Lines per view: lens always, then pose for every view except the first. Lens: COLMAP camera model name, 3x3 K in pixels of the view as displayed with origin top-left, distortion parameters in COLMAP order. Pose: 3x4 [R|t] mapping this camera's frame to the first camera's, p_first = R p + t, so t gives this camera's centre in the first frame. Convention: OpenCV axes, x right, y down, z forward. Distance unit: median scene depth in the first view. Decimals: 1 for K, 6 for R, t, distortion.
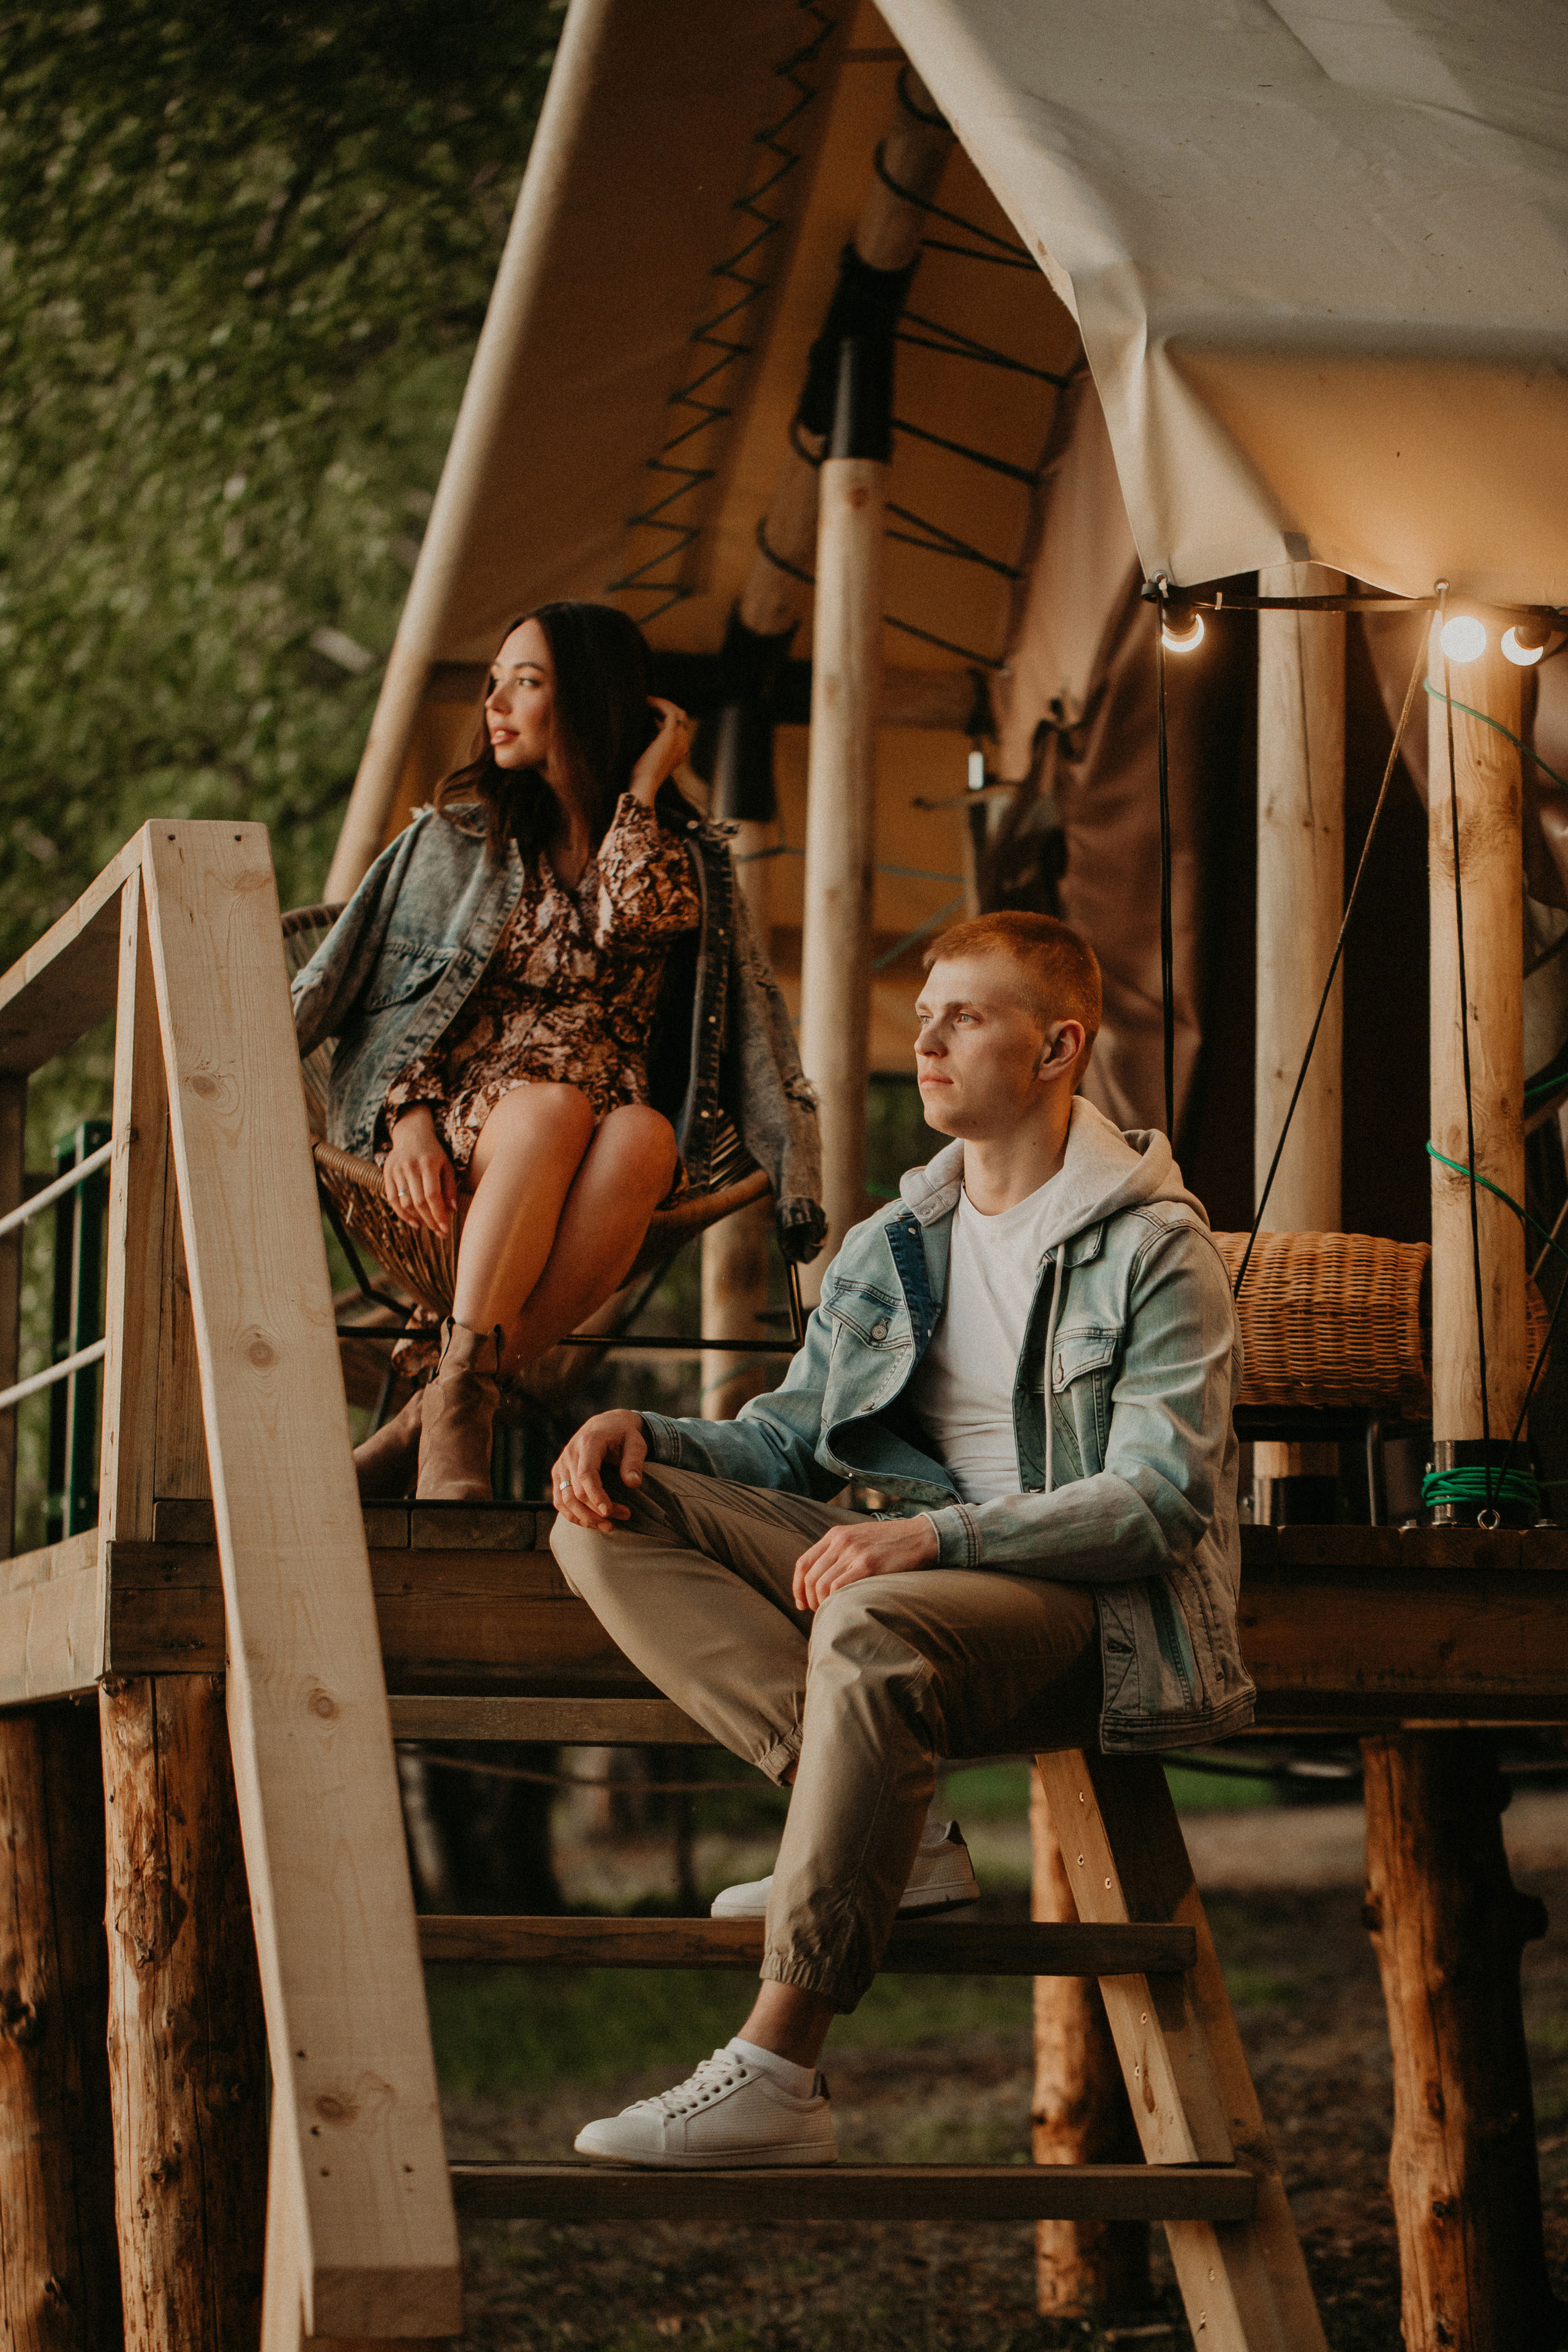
lens RADIAL K [[6561.3, 0, 784.0], [0, 6561.3, 1112.6], [0, 0, 1]] dist [0.034080, -0.023414]
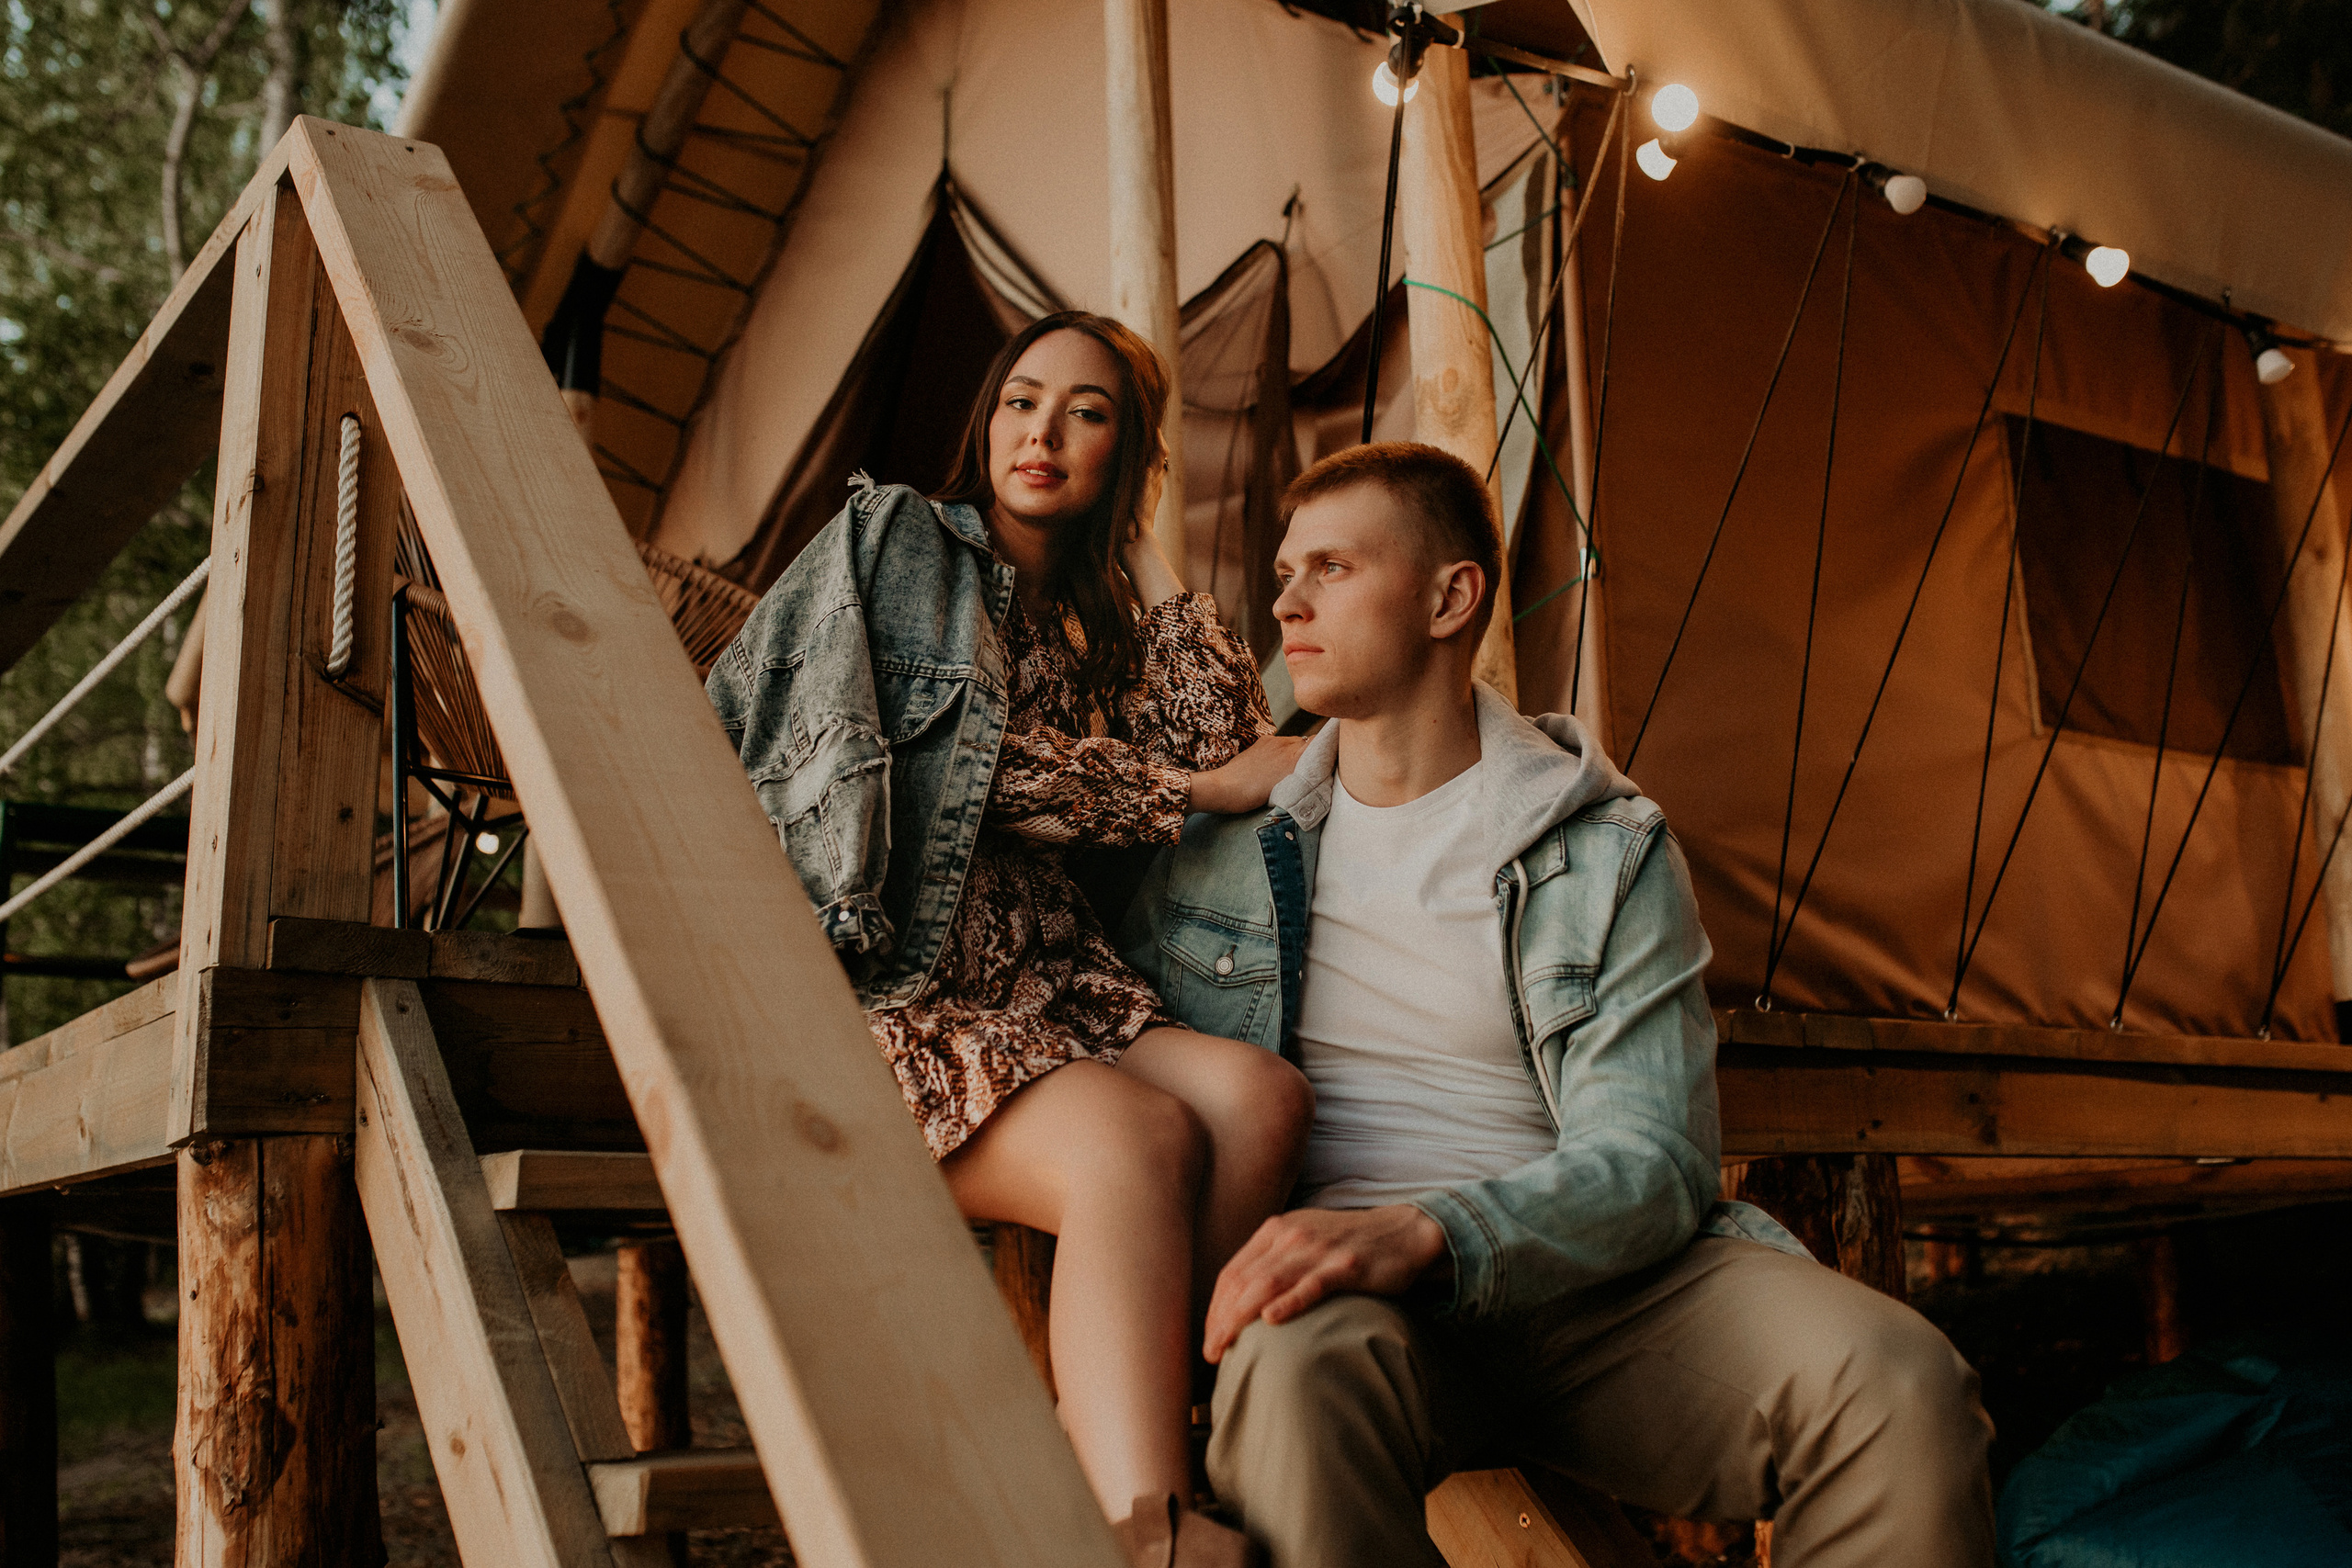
lens RADIAL K [[2362.7, 0, 1124.3], [0, 2362.7, 767.1], [0, 0, 1]] dist [-0.023022, -0.001087]
pose [[0.930001, 0.049695, 0.364183, -0.104849], [-0.012746, 0.994582, -0.103168, 0.069183], [-0.367337, 0.091304, 0.925596, 0.692641]]
